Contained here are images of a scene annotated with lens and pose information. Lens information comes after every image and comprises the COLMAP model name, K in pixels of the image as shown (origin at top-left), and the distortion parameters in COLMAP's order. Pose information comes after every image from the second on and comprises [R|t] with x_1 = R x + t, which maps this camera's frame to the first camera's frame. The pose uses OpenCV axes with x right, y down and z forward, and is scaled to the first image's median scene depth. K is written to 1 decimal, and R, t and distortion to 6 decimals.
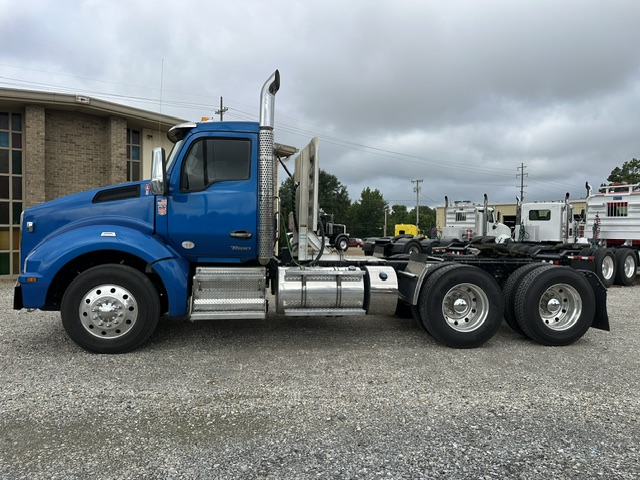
lens RADIAL K [[466.5, 0, 320.6], [0, 466.5, 240.6], [0, 0, 1]] dist [0.018629, -0.028192]
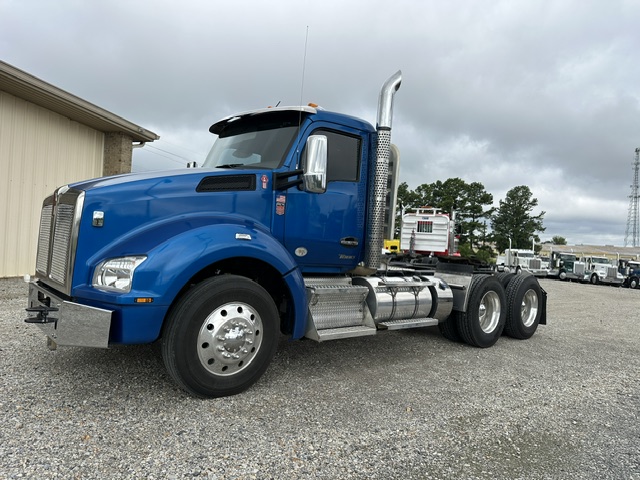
lens RADIAL K [[466.5, 0, 318.5], [0, 466.5, 238.3], [0, 0, 1]] dist [0.018629, -0.028192]
pose [[0.835060, 0.041388, 0.548600, -0.722517], [-0.035042, 0.999143, -0.022039, 0.002155], [-0.549041, -0.000820, 0.835795, 0.285941]]
